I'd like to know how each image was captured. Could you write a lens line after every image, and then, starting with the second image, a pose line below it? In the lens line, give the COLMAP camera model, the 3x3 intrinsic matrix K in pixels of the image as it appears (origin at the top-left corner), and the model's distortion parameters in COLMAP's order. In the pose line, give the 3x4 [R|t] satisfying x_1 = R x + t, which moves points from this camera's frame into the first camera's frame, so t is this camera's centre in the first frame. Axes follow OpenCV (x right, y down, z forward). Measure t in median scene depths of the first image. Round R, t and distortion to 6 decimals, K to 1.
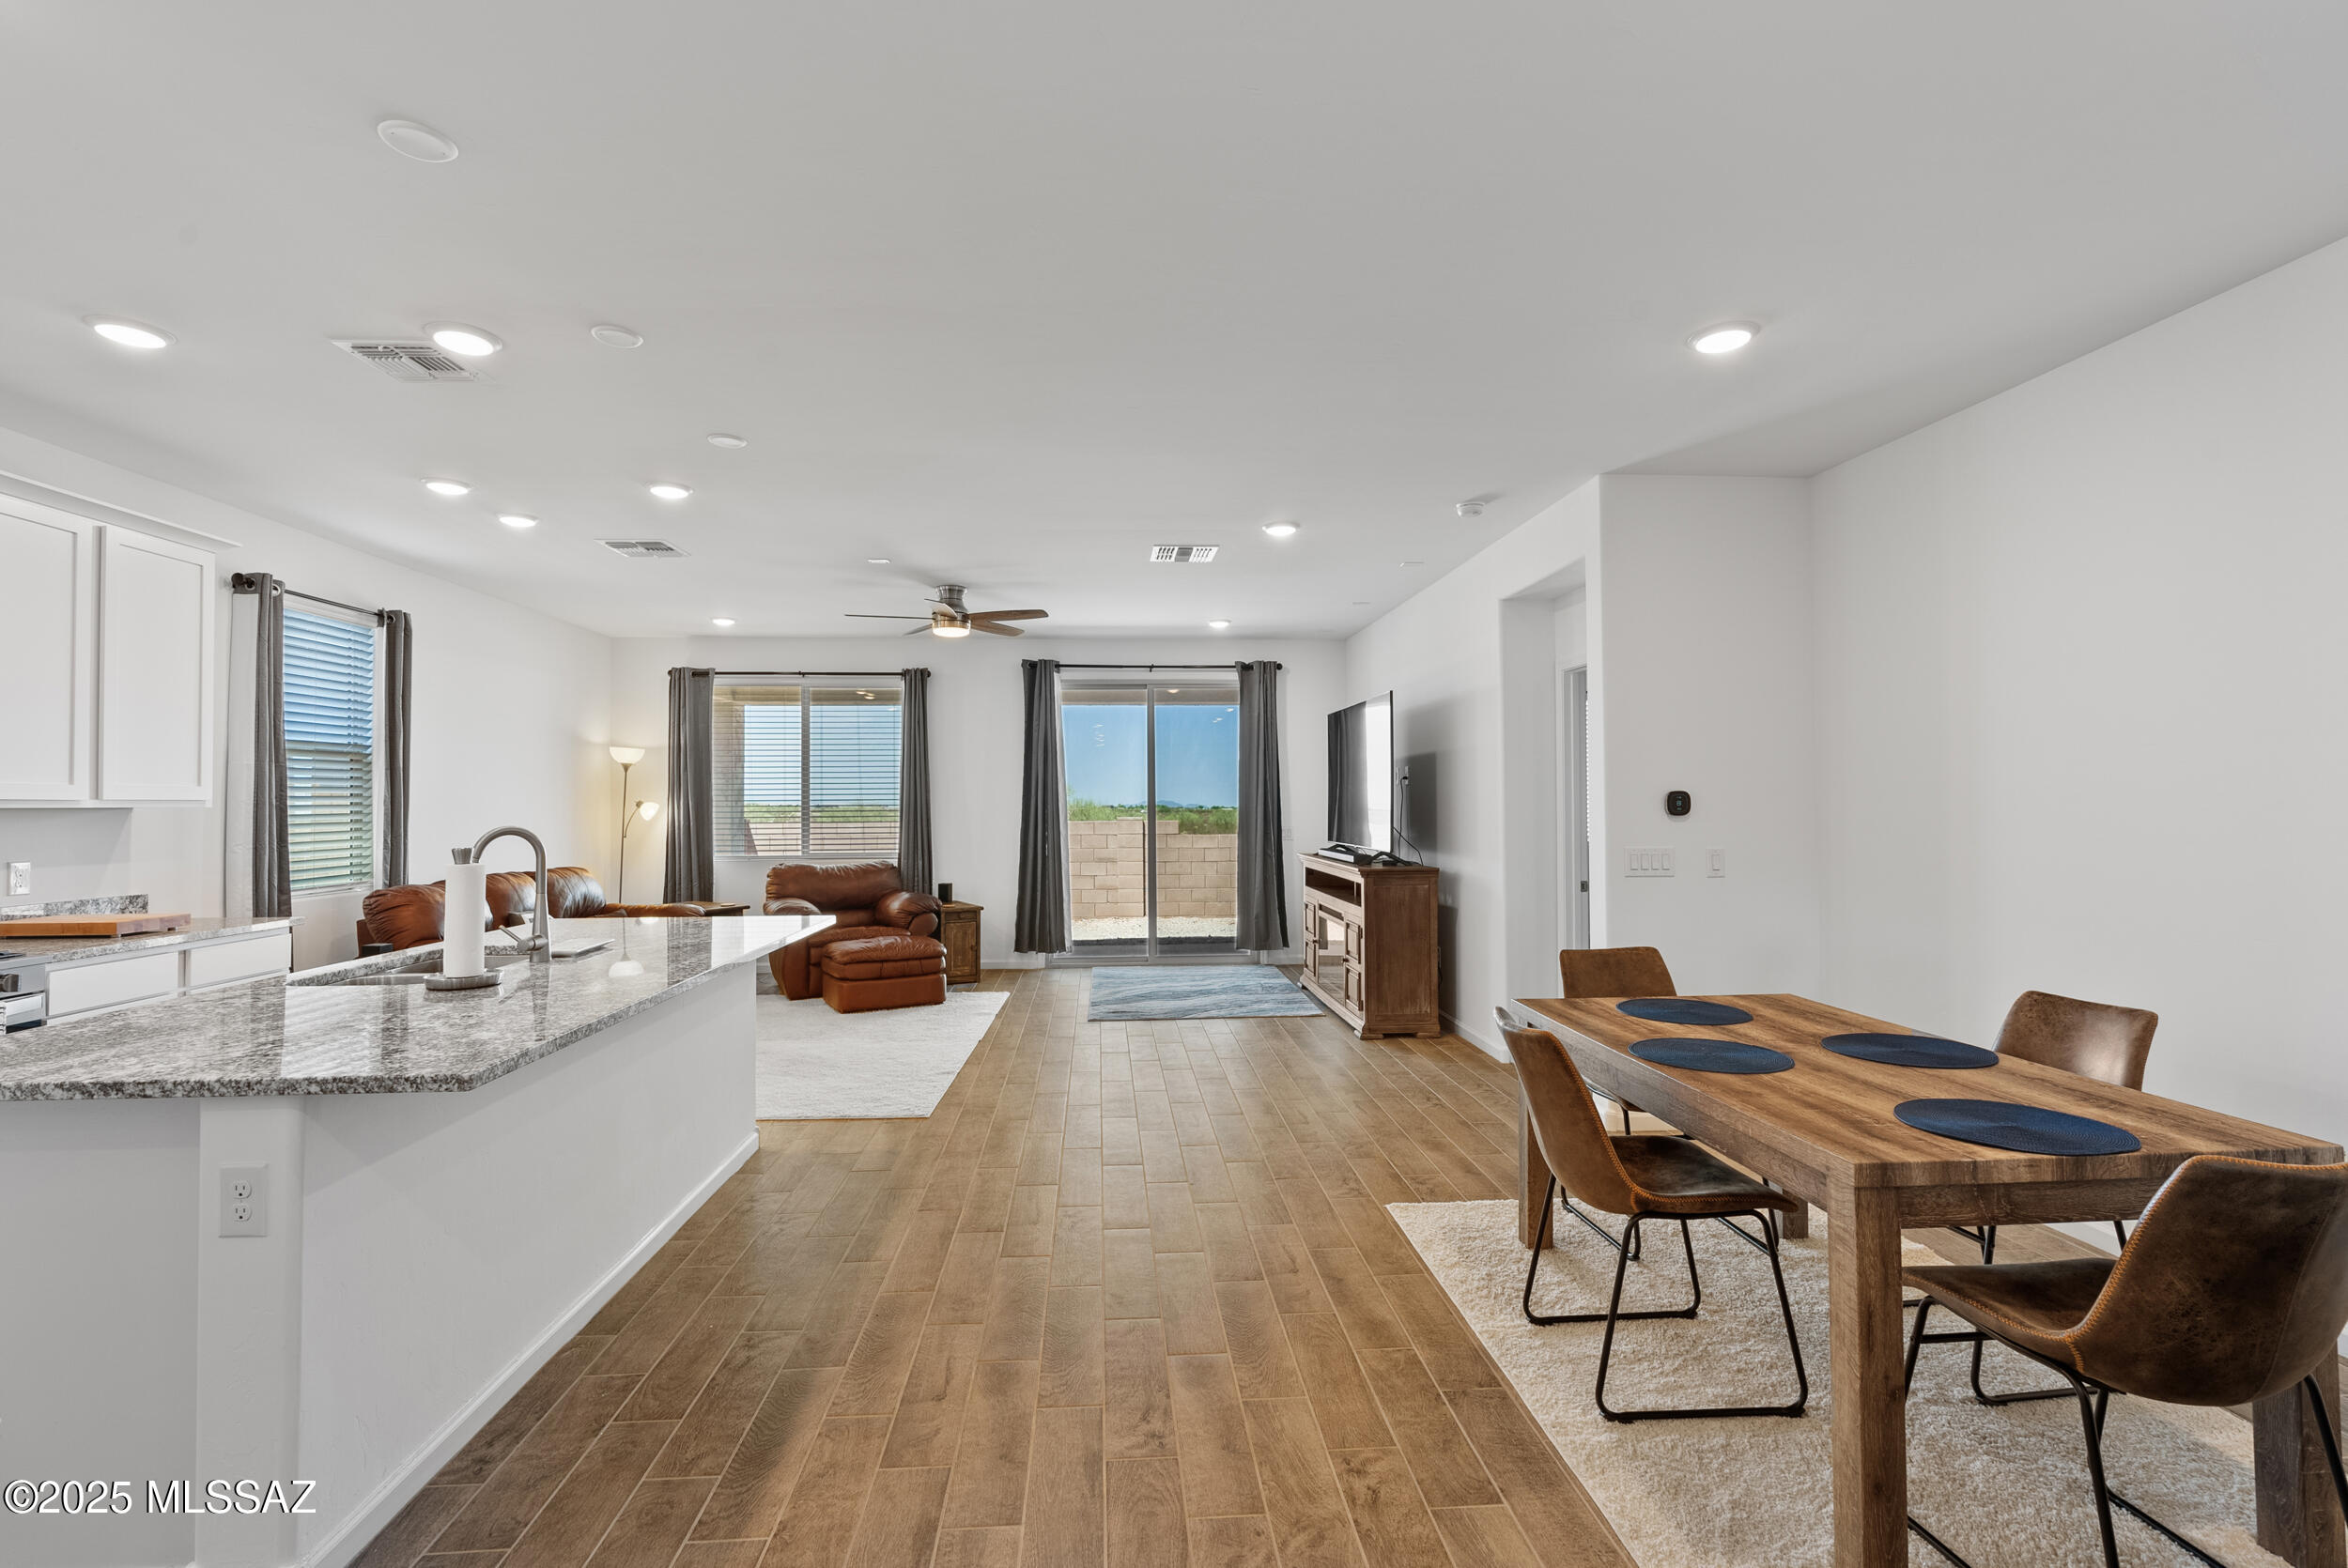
lens RADIAL K [[1069.8, 0, 1182.9], [0, 1069.8, 774.9], [0, 0, 1]] dist [-0.005051, 0.003008]
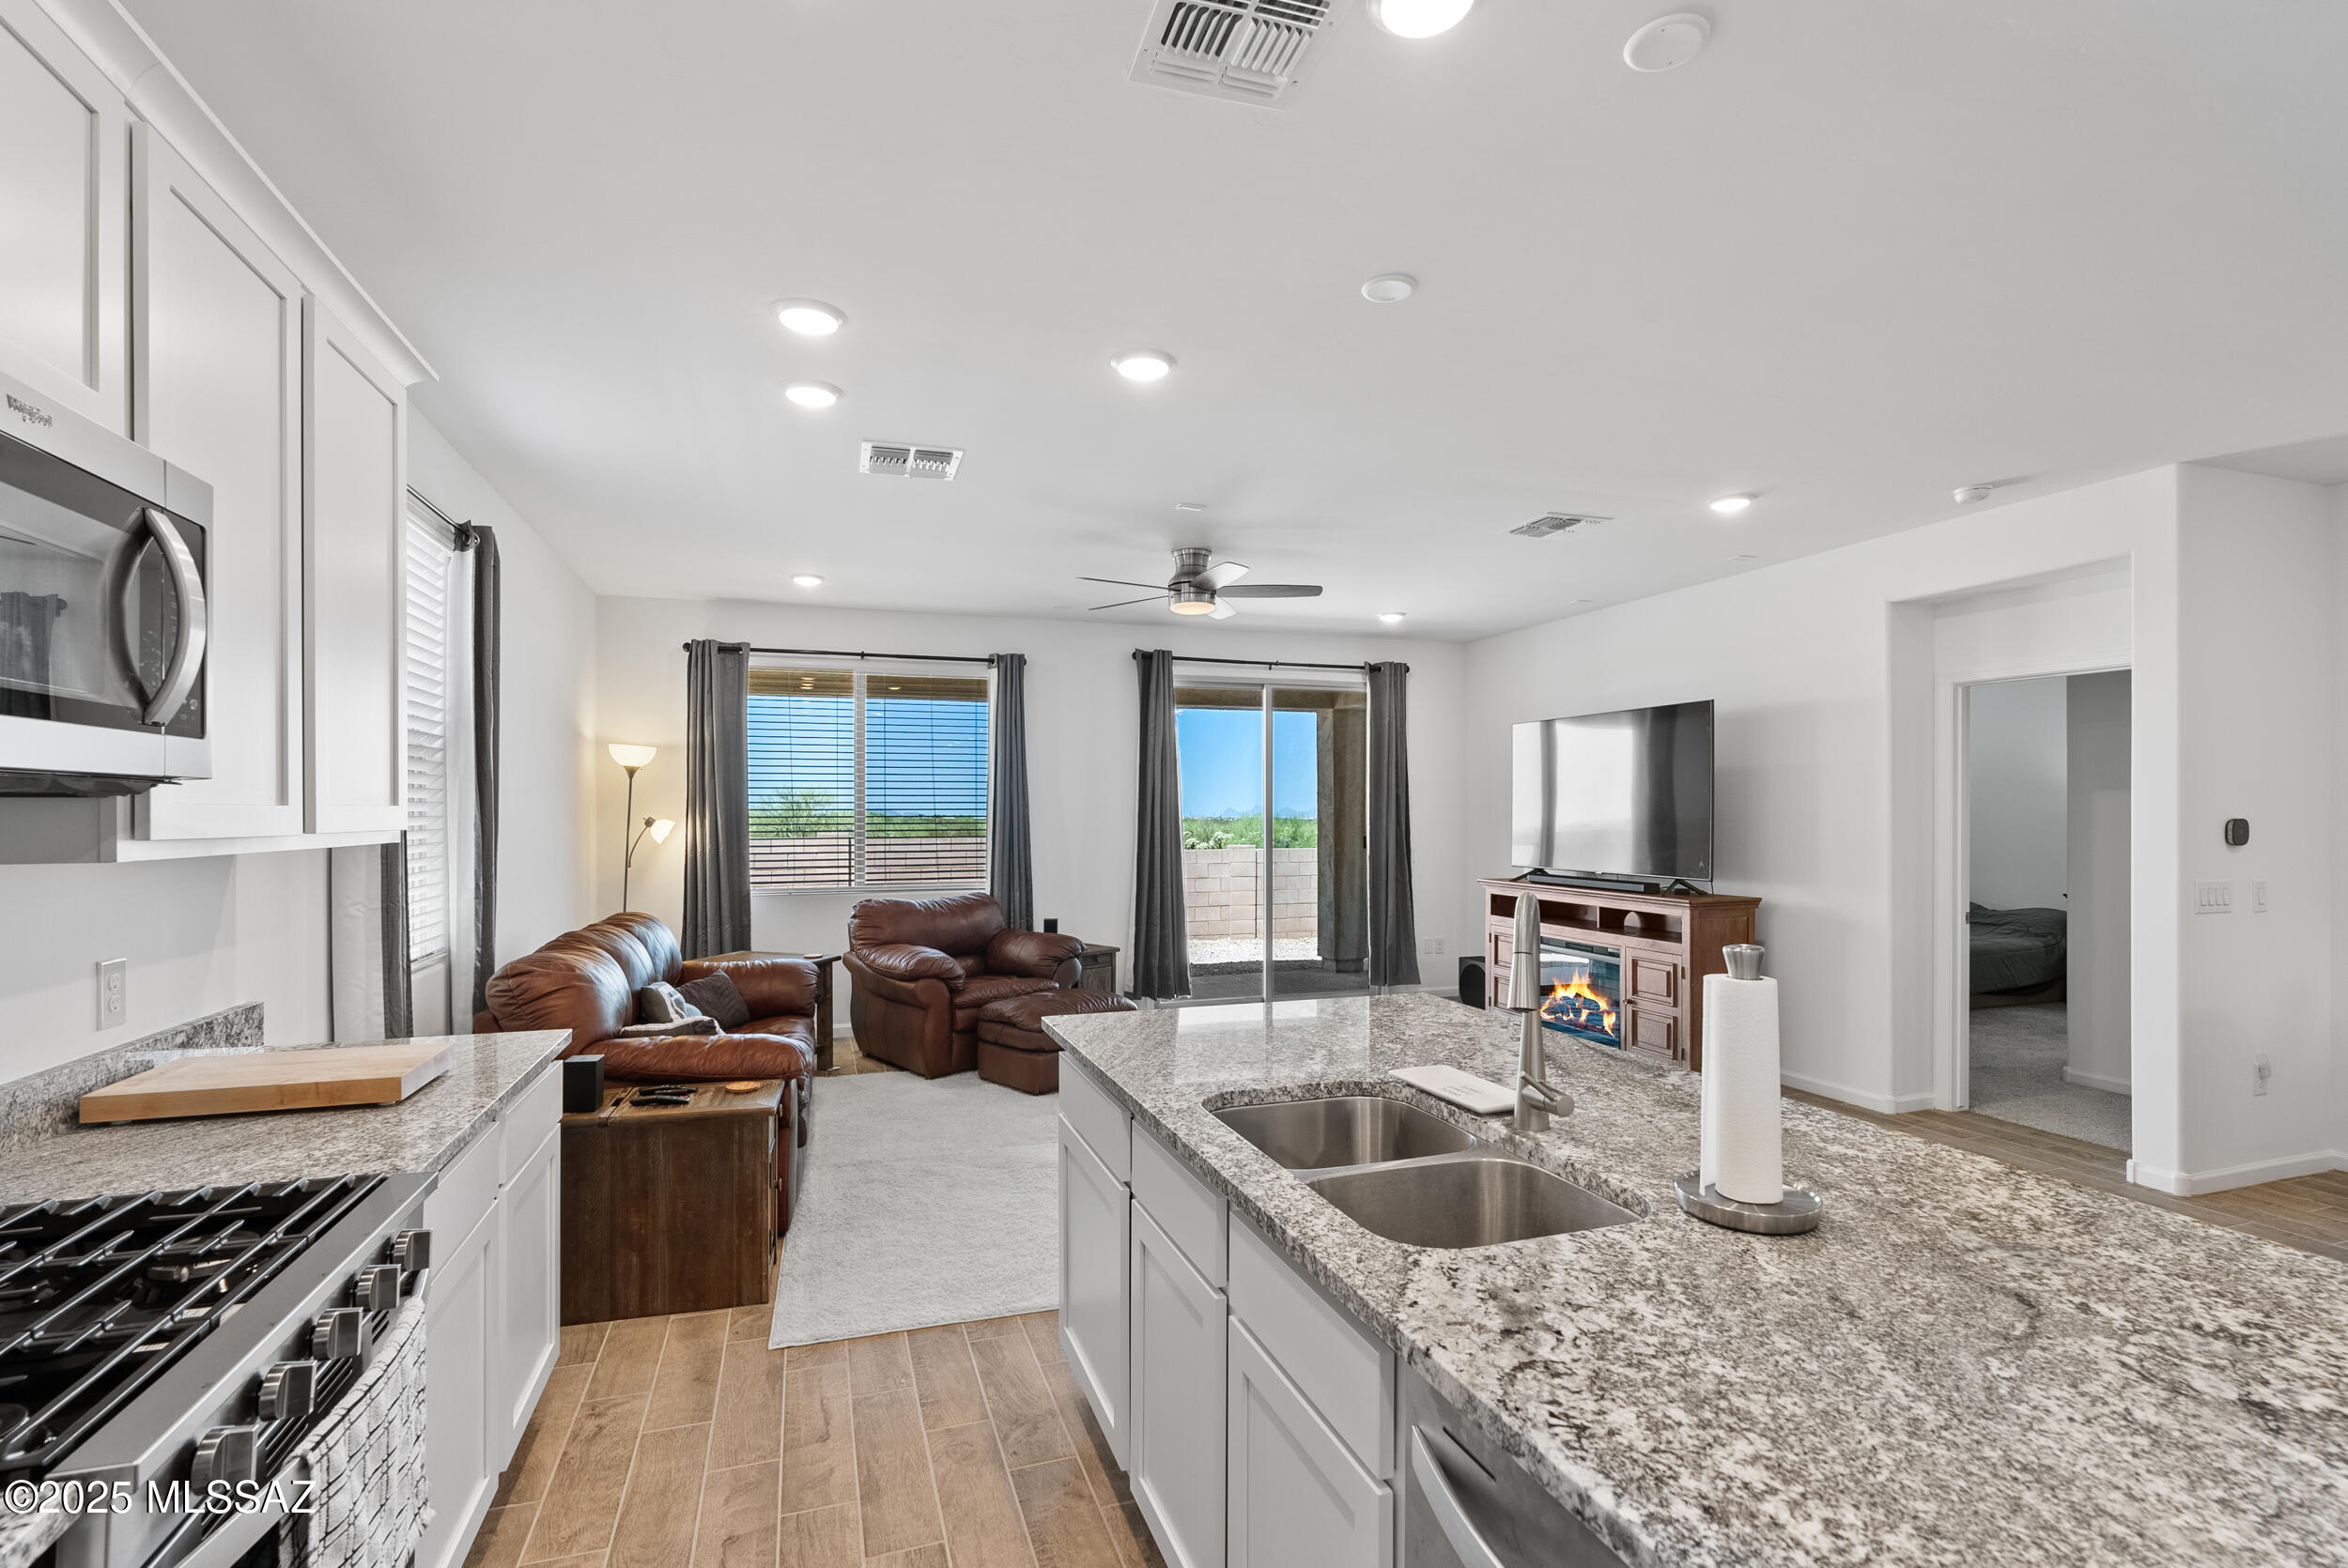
lens RADIAL K [[1069.8, 0, 1184.3], [0, 1069.8, 811.3], [0, 0, 1]] dist [-0.005051, 0.003008]
pose [[0.967084, 0.004079, 0.254424, -0.359156], [-0.010650, 0.999644, 0.024452, -0.002072], [-0.254234, -0.026357, 0.966783, 0.196133]]
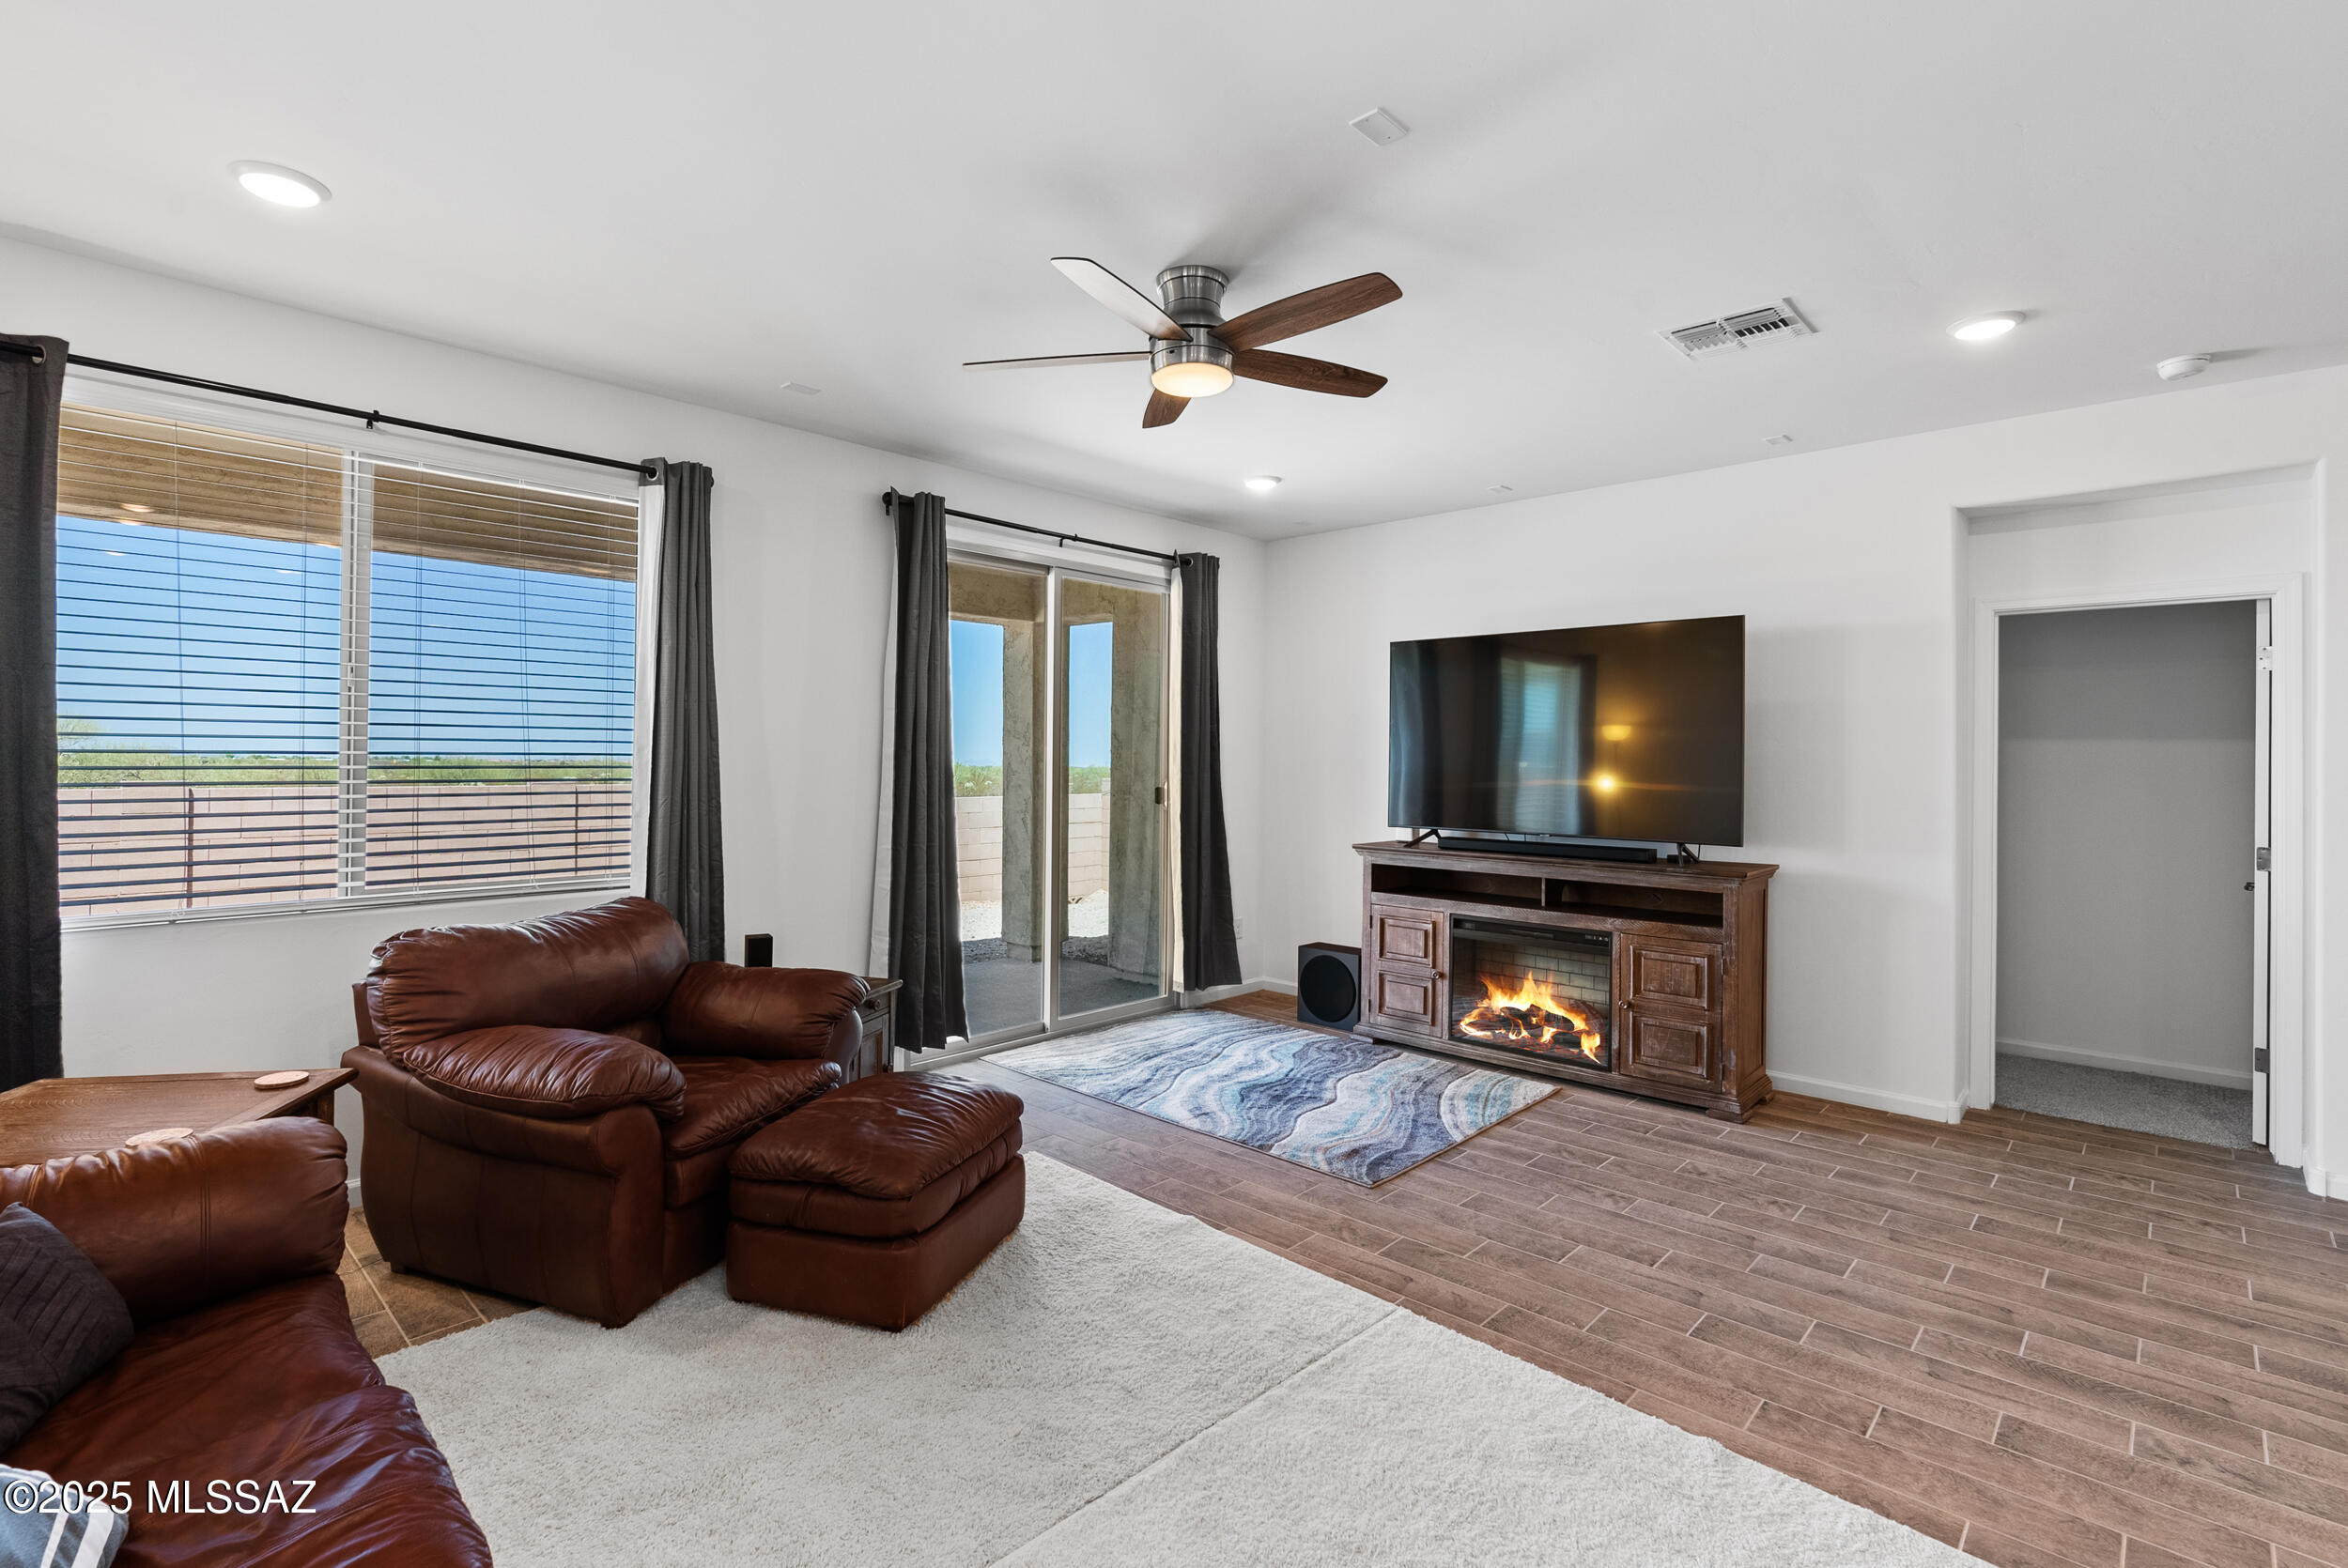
lens RADIAL K [[1069.8, 0, 1163.6], [0, 1069.8, 767.7], [0, 0, 1]] dist [-0.005051, 0.003008]
pose [[0.745954, 0.005355, 0.665976, -0.436041], [-0.030118, 0.999216, 0.025699, 0.010975], [-0.665316, -0.039228, 0.745530, 0.573798]]
